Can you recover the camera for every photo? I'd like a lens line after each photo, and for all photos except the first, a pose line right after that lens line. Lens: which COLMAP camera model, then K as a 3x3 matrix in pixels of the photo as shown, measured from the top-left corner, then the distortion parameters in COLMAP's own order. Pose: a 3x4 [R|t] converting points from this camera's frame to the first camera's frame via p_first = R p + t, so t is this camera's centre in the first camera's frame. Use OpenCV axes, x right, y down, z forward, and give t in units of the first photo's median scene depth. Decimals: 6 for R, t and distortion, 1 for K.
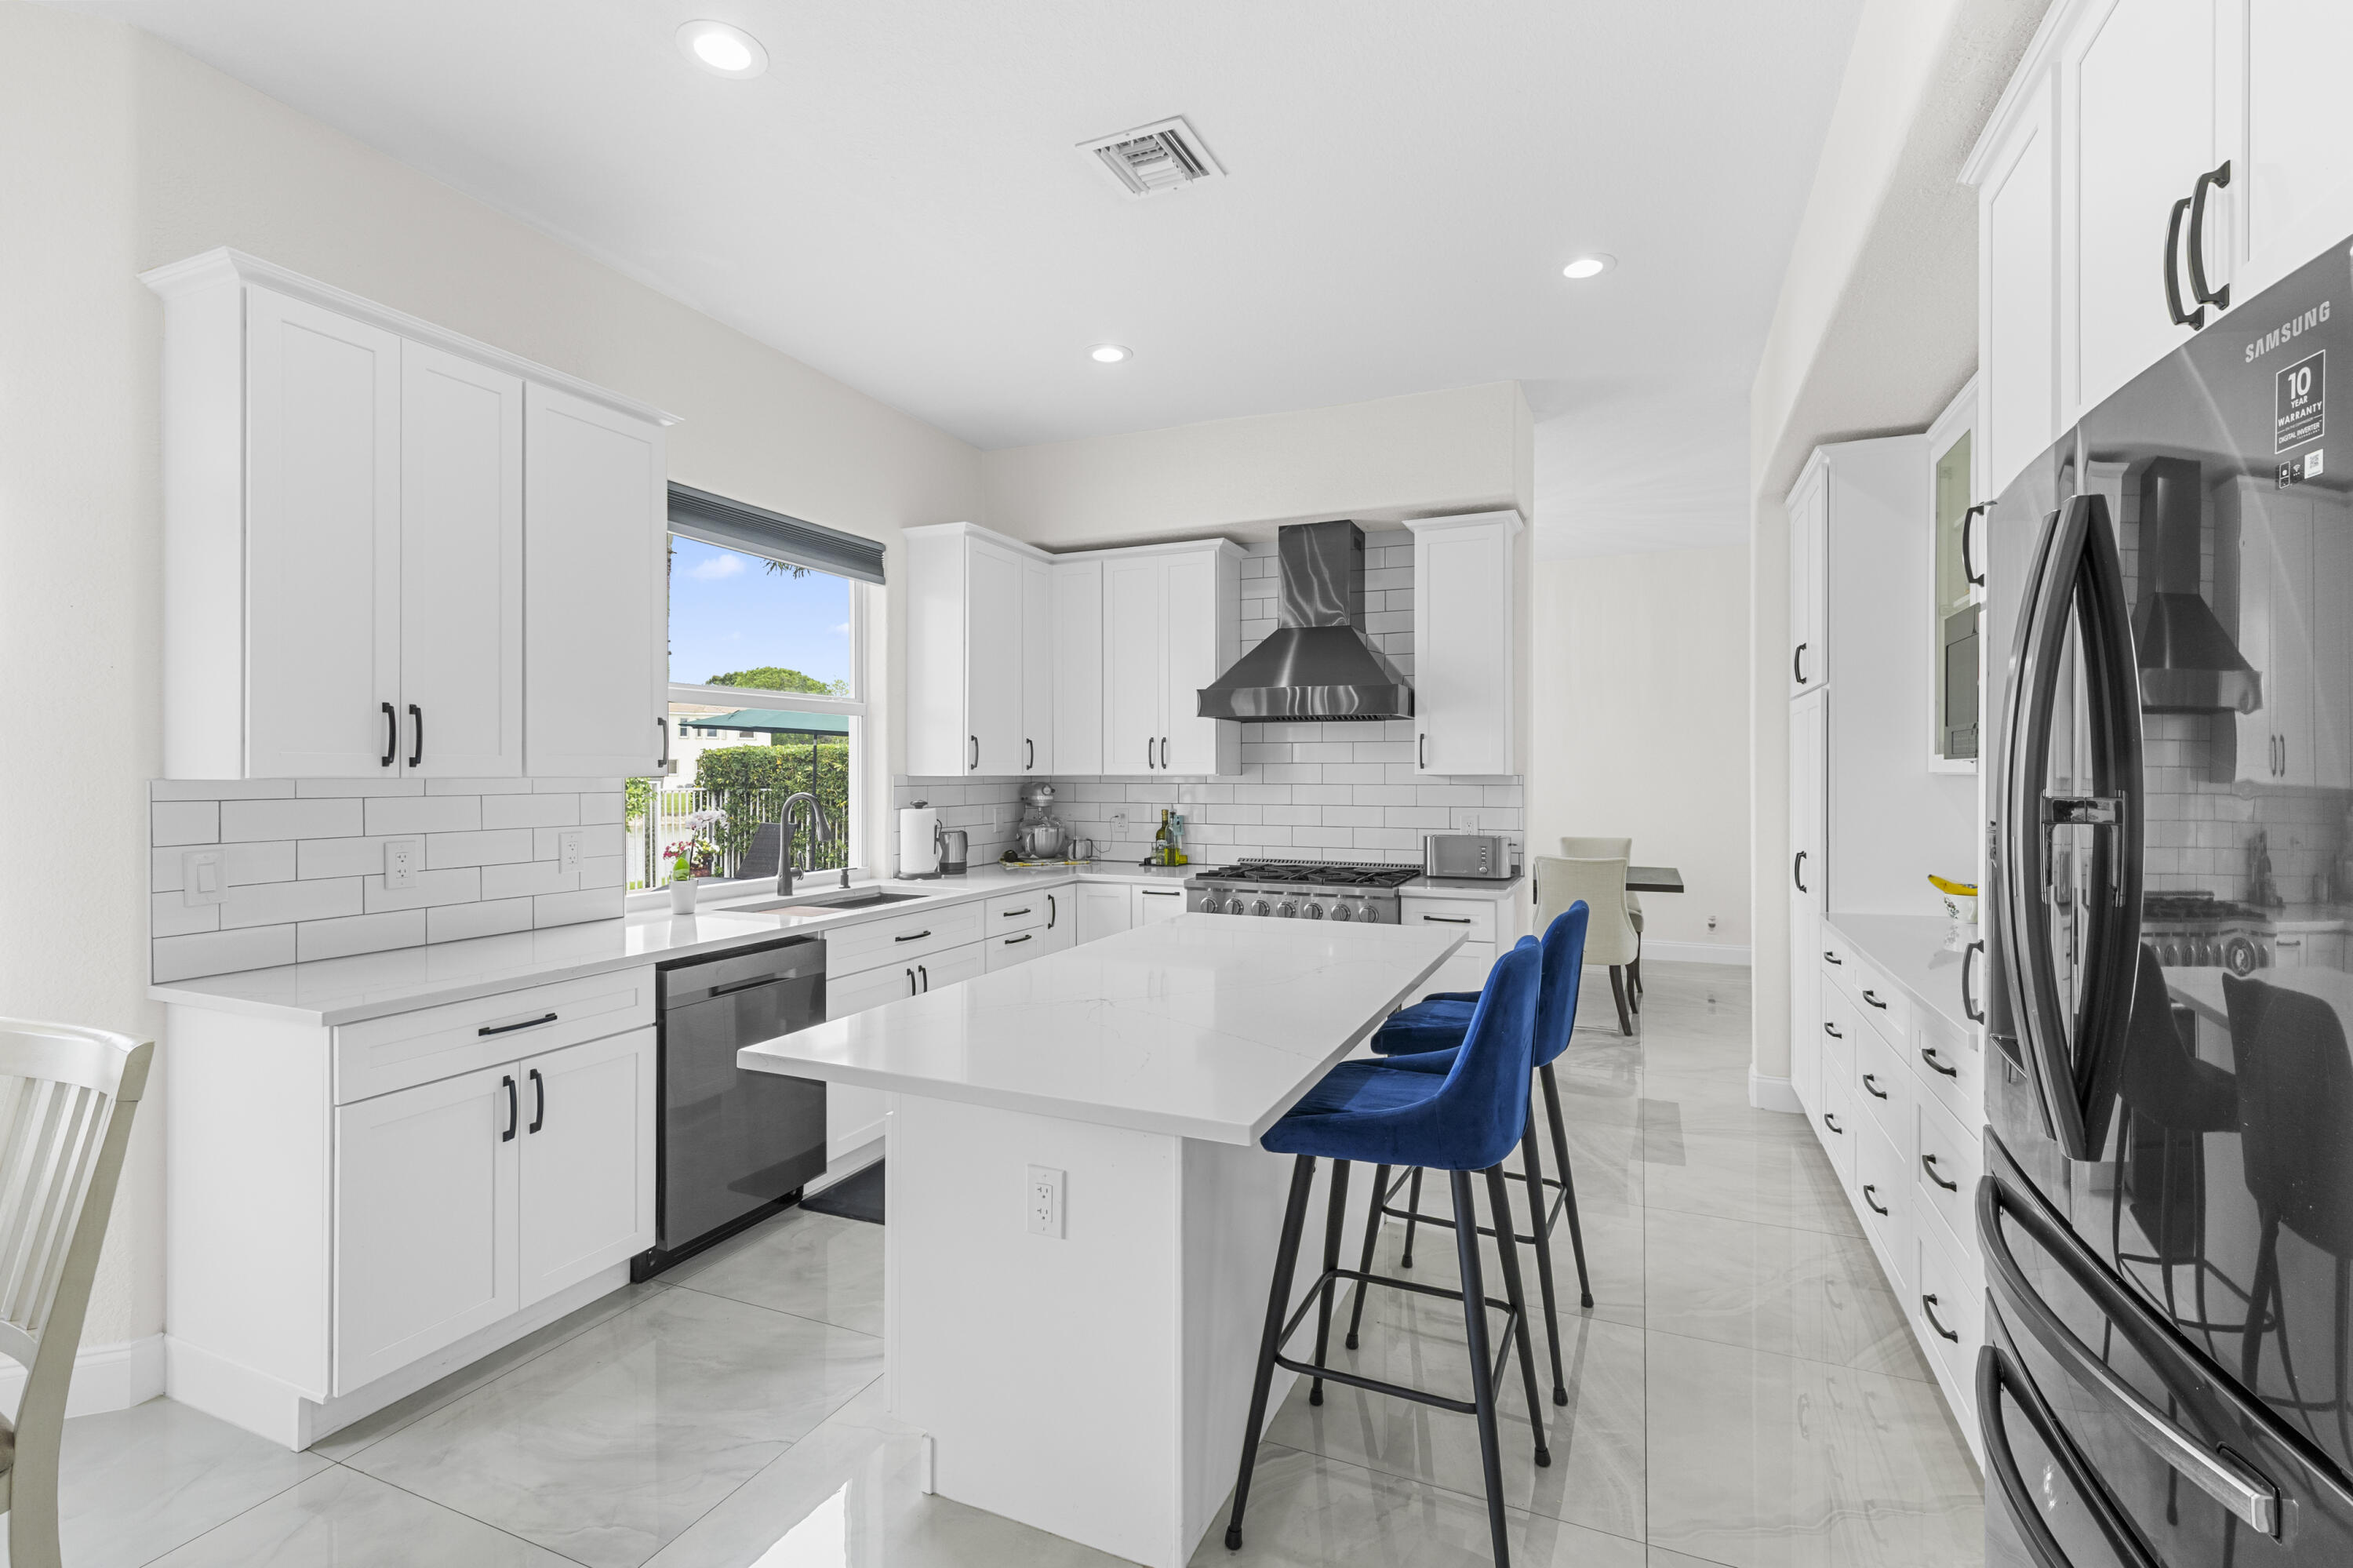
lens RADIAL K [[1056.3, 0, 1178.4], [0, 1056.3, 774.0], [0, 0, 1]] dist [0.008840, -0.002405]
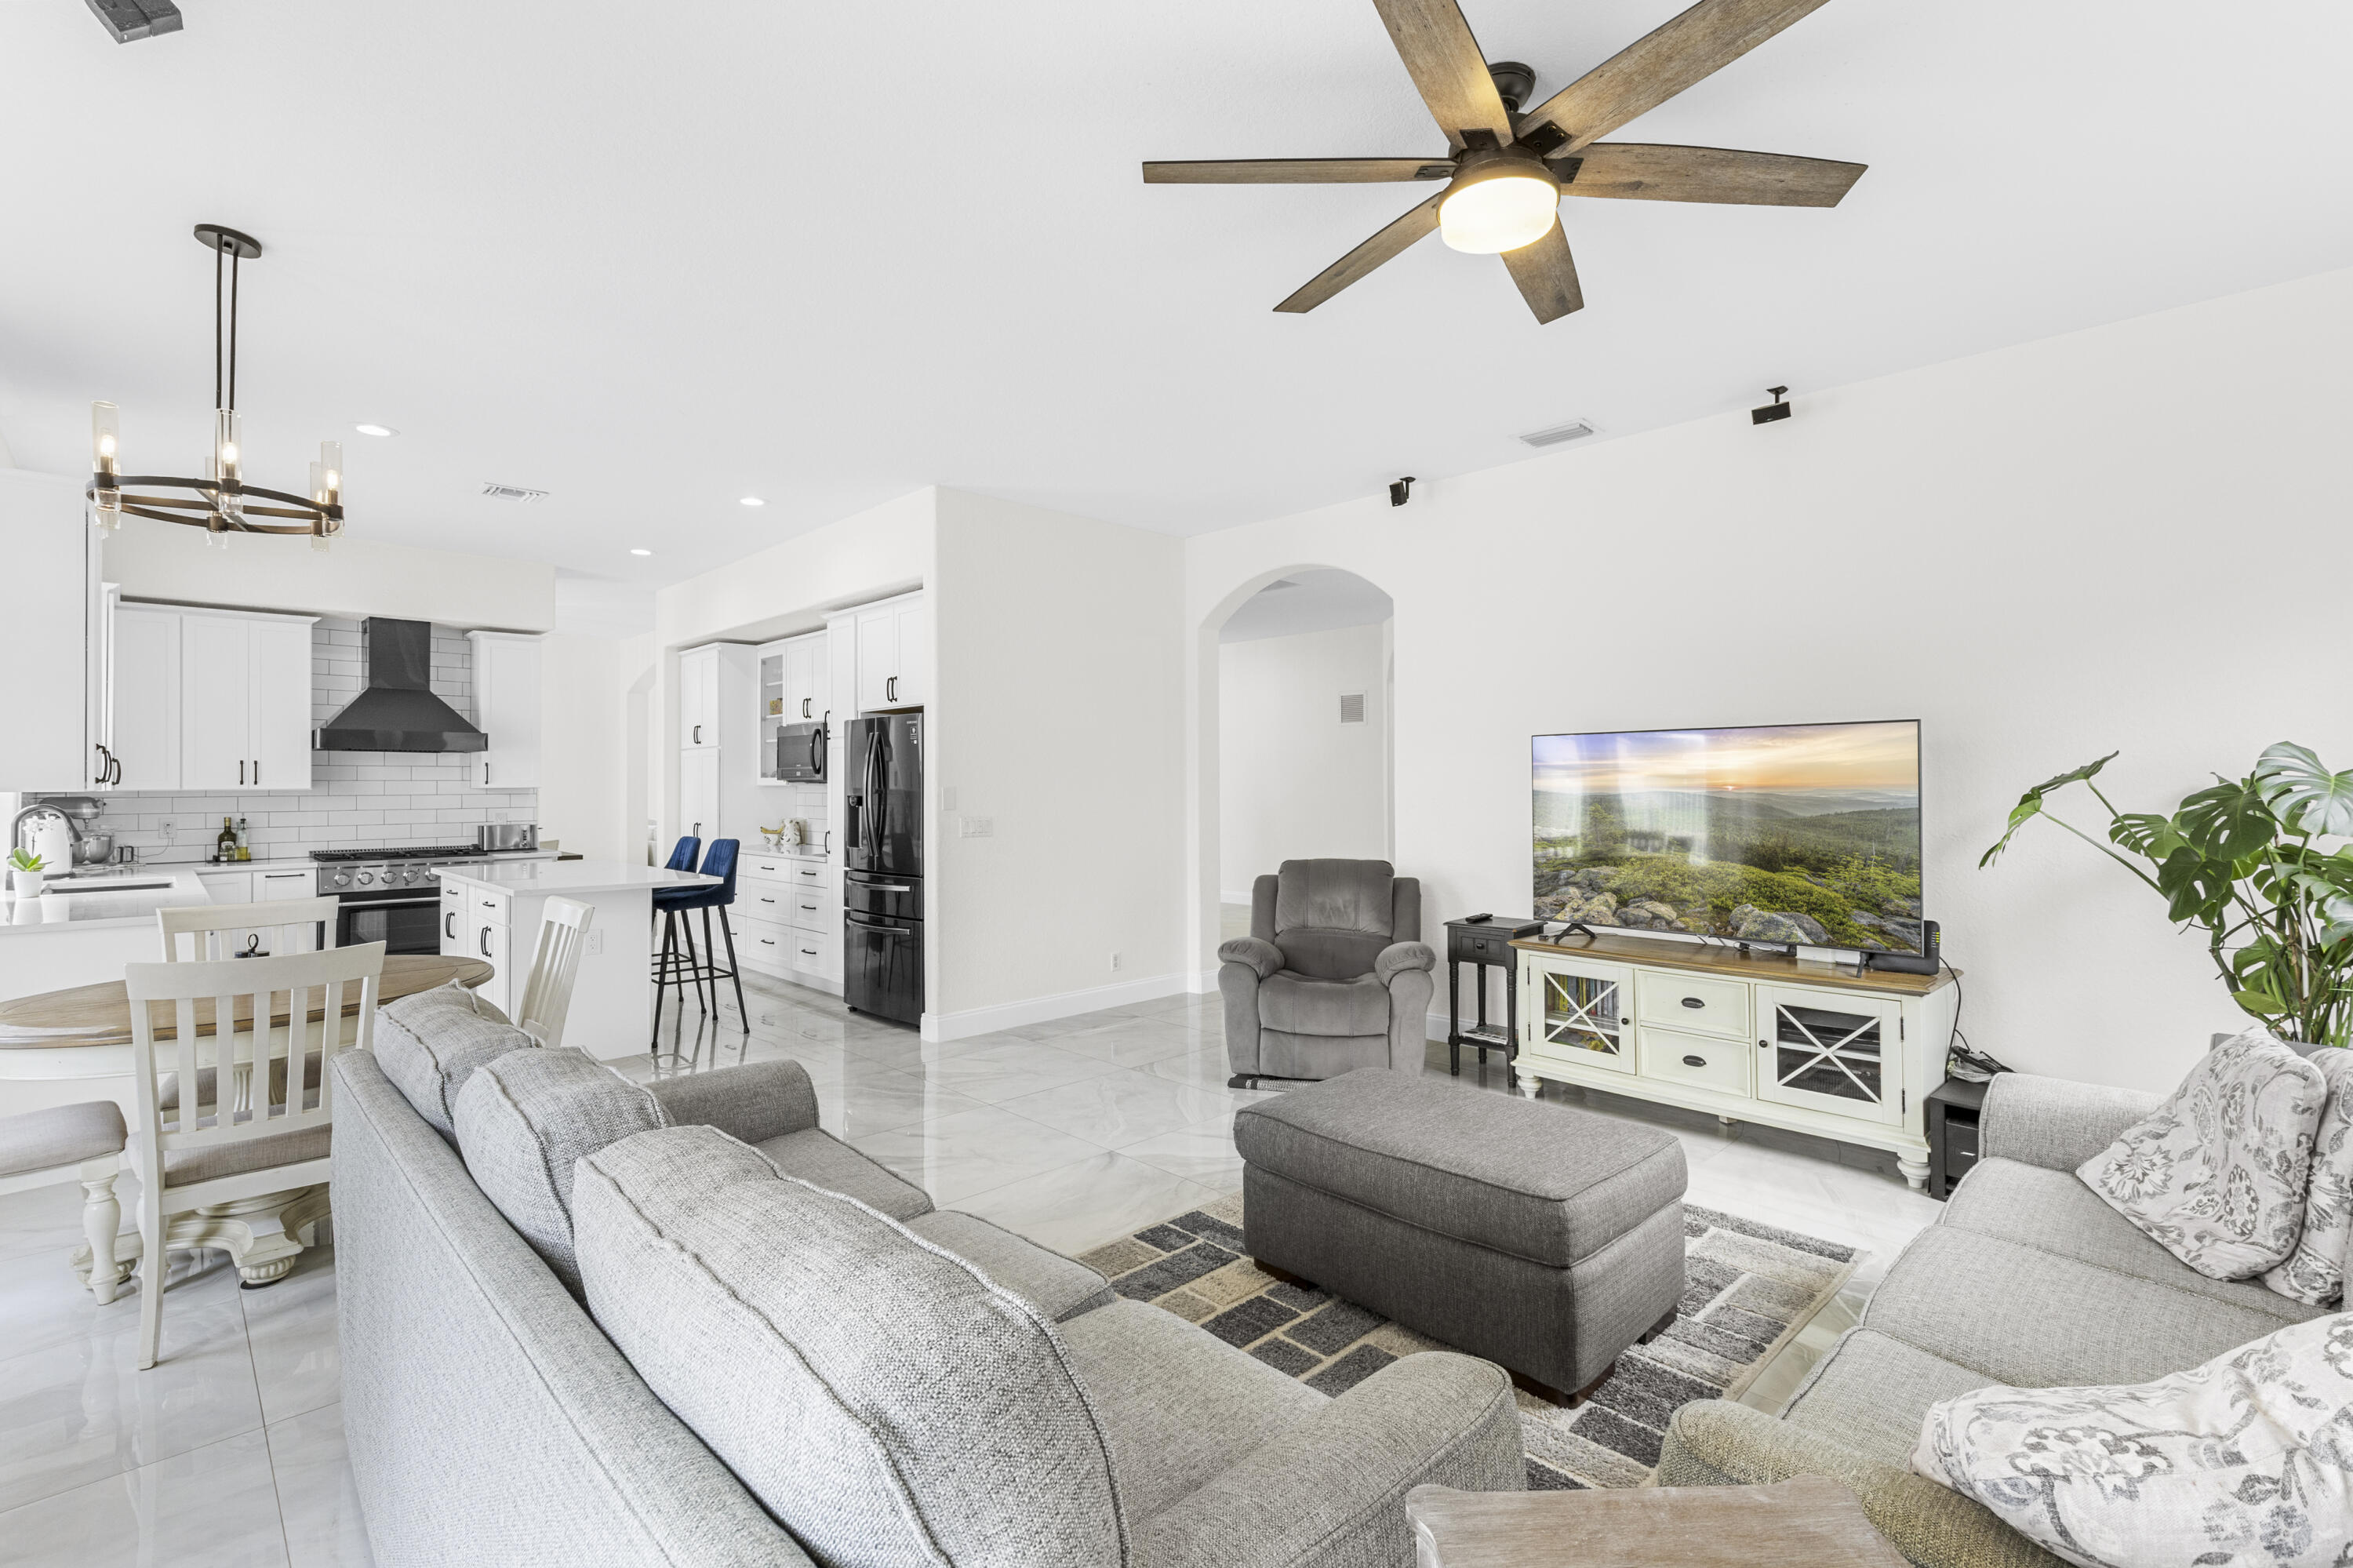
lens RADIAL K [[1056.3, 0, 1178.9], [0, 1056.3, 775.1], [0, 0, 1]] dist [0.008840, -0.002405]
pose [[0.379326, 0.005026, 0.925249, -0.871360], [0.006999, 0.999941, -0.008301, 0.002239], [-0.925237, 0.009625, 0.379268, -0.604285]]
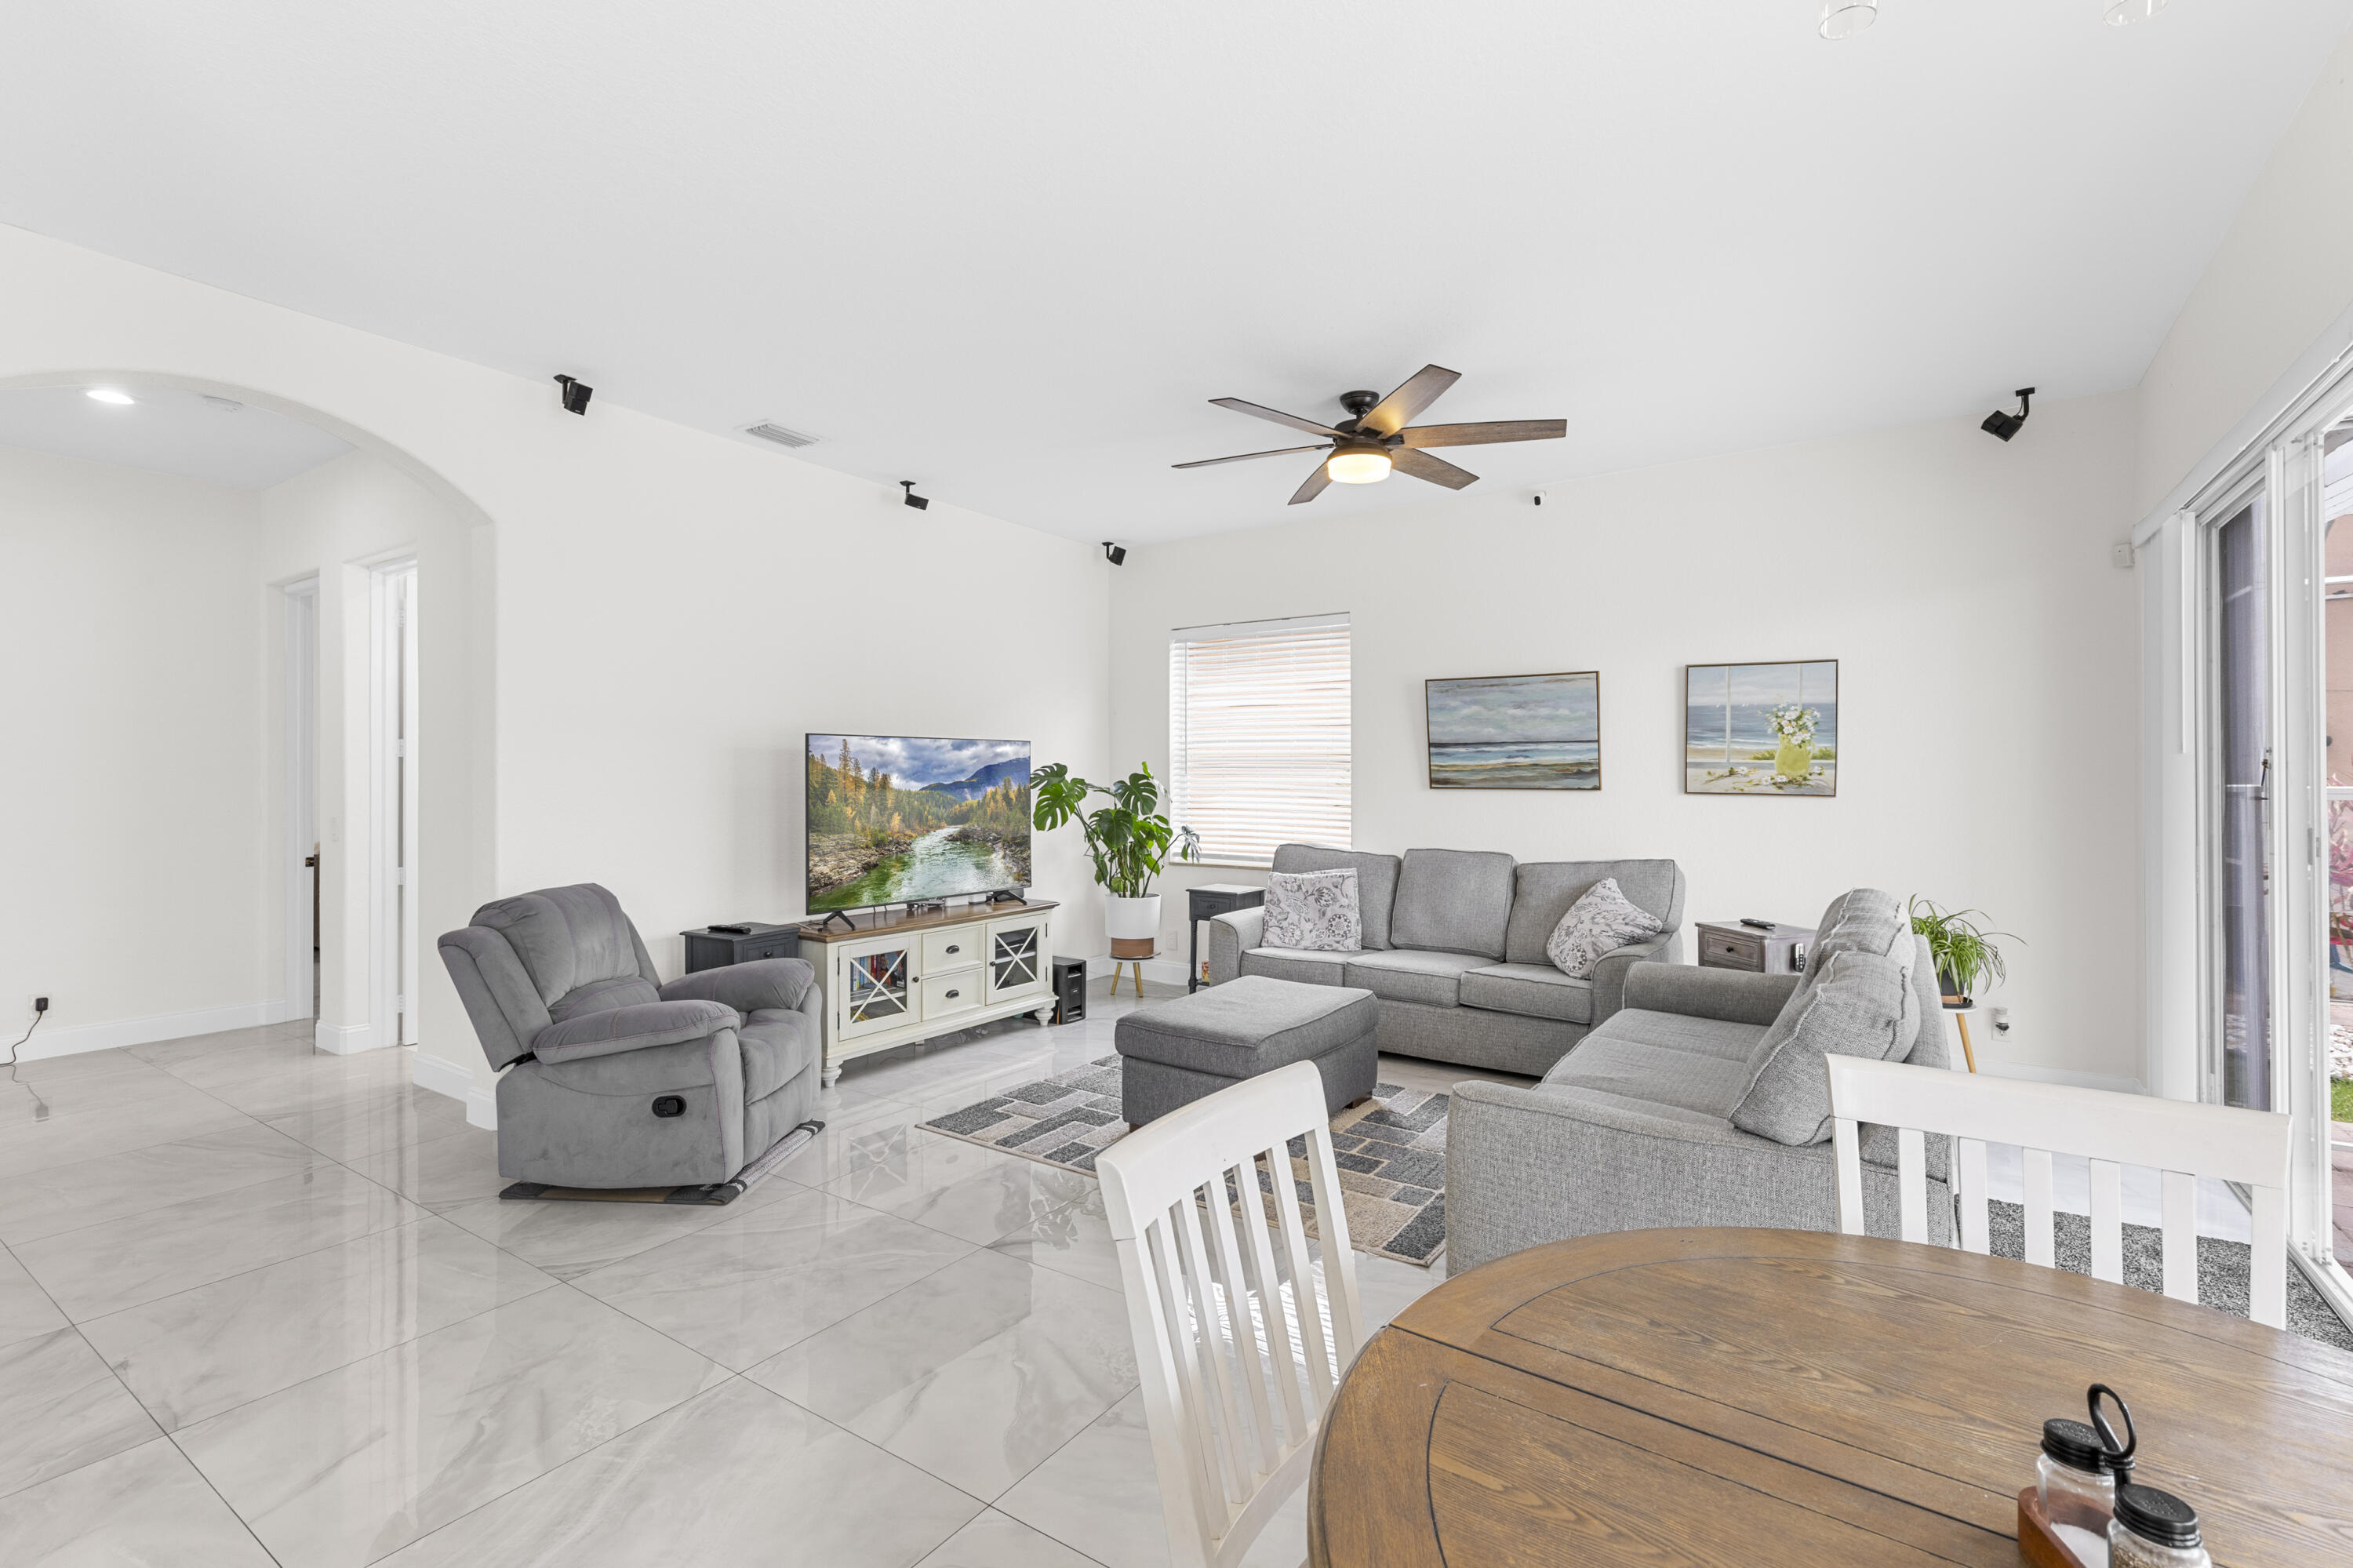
lens RADIAL K [[1056.3, 0, 1182.3], [0, 1056.3, 779.6], [0, 0, 1]] dist [0.008840, -0.002405]
pose [[-0.983224, 0.001575, 0.182395, -0.342695], [0.002562, 0.999983, 0.005177, -0.001430], [-0.182383, 0.005558, -0.983212, 0.418302]]
